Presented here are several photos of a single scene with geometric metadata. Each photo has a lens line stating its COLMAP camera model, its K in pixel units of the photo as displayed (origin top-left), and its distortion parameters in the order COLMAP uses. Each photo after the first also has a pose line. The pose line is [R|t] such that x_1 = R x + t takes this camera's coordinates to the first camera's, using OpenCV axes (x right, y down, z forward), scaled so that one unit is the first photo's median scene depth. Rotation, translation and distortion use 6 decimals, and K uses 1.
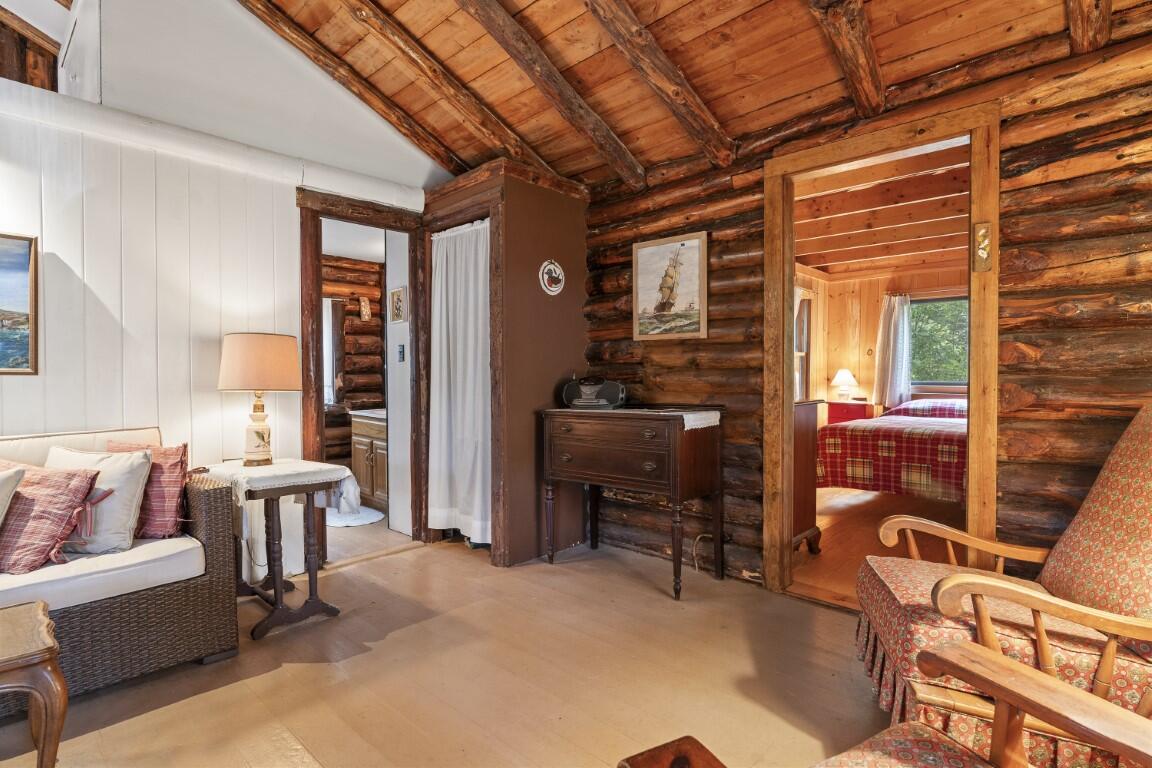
lens RADIAL K [[579.3, 0, 573.6], [0, 579.3, 384.4], [0, 0, 1]] dist [-0.003971, 0.001480]
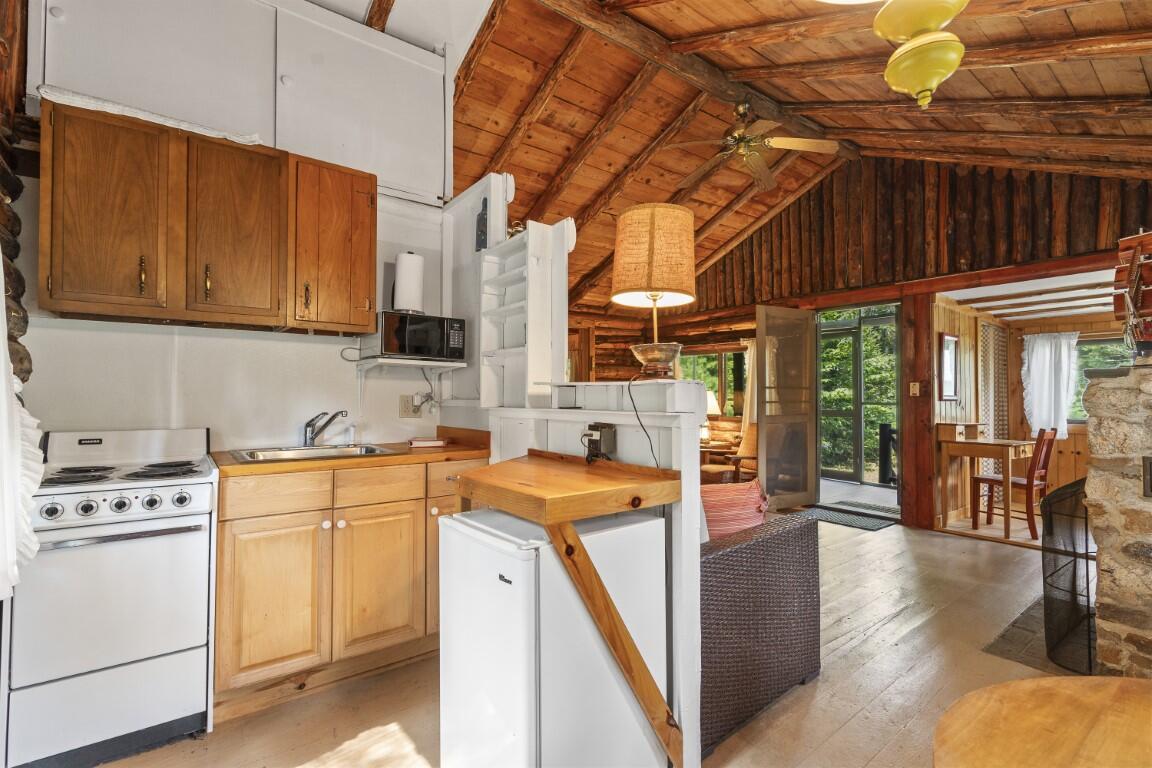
lens RADIAL K [[521.9, 0, 573.9], [0, 521.9, 385.5], [0, 0, 1]] dist [-0.005112, 0.001905]
pose [[0.153373, 0.017799, 0.988008, -1.520425], [0.021806, 0.999533, -0.021392, -0.034396], [-0.987928, 0.024825, 0.152913, 0.437005]]
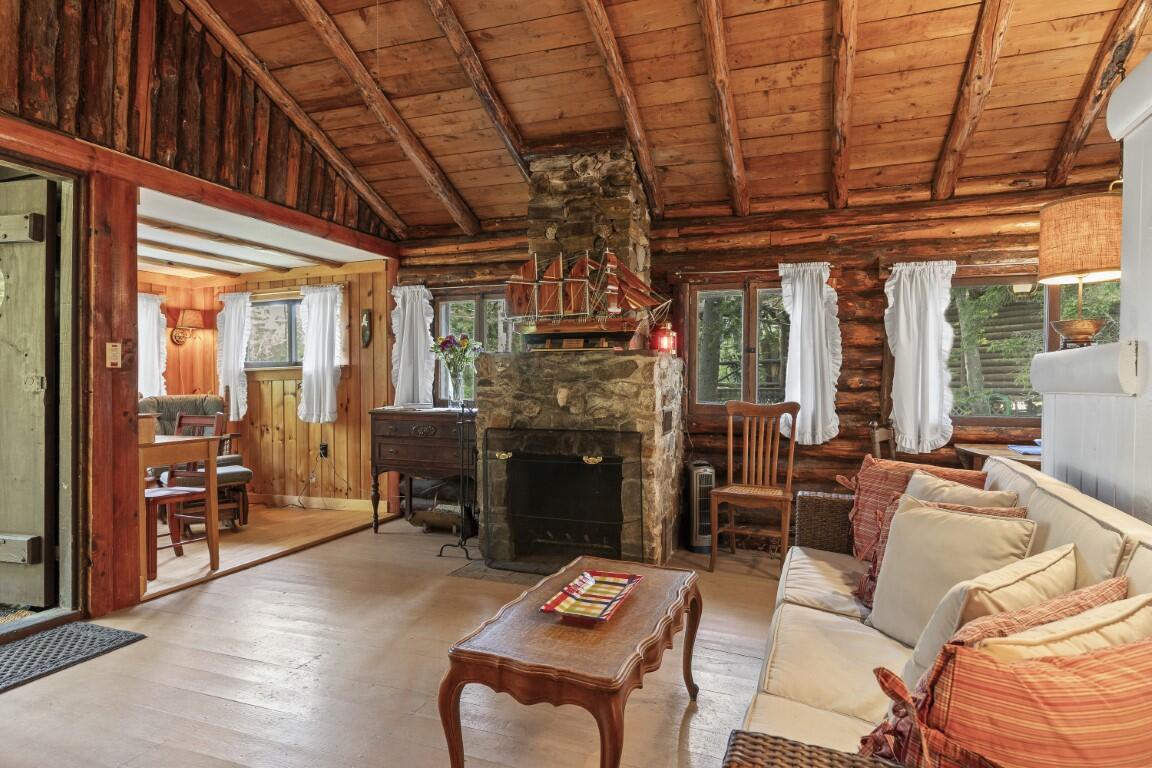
lens RADIAL K [[662.8, 0, 572.8], [0, 662.8, 392.6], [0, 0, 1]] dist [0.000221, 0.000165]
pose [[-0.919849, 0.006580, -0.392217, -0.247873], [-0.011449, 0.998983, 0.043611, -0.029521], [0.392105, 0.044606, -0.918838, 0.874868]]
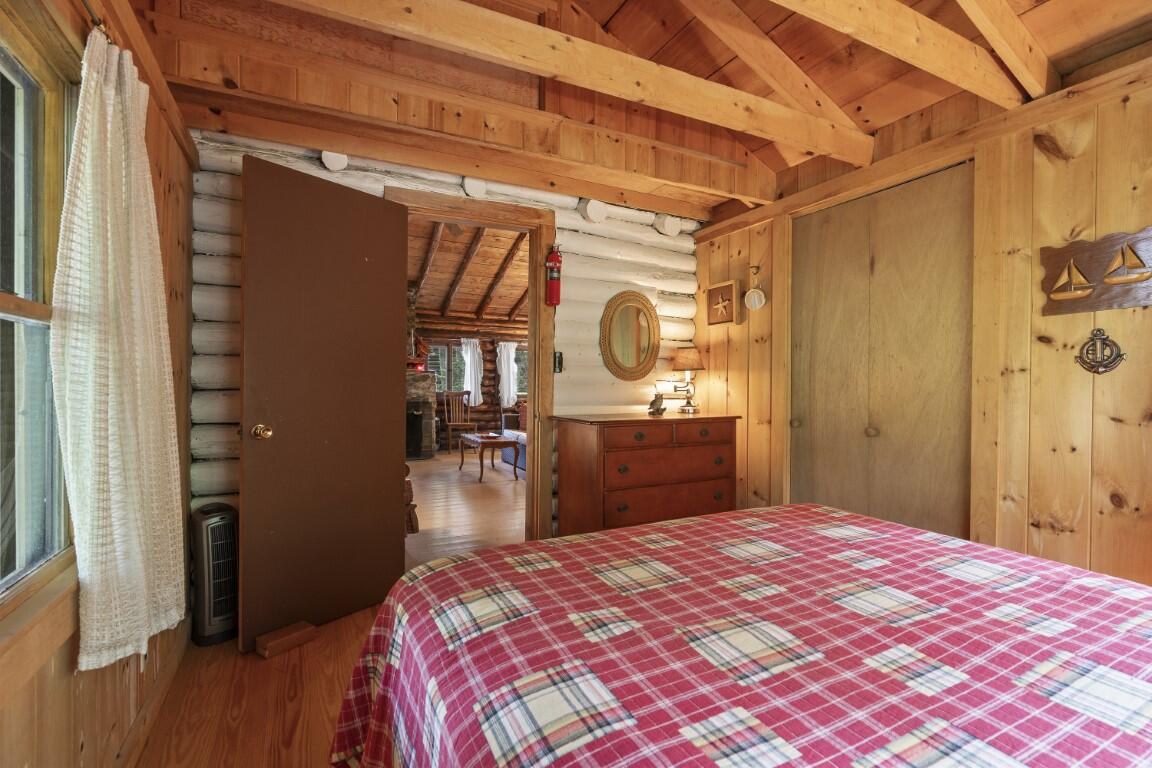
lens RADIAL K [[534.1, 0, 576.0], [0, 534.1, 384.0], [0, 0, 1]] dist [-0.001875, 0.000175]
pose [[-0.321233, 0.000933, -0.947000, 1.220406], [-0.026970, 0.999585, 0.010134, -0.036888], [0.946616, 0.028796, -0.321074, 1.255821]]
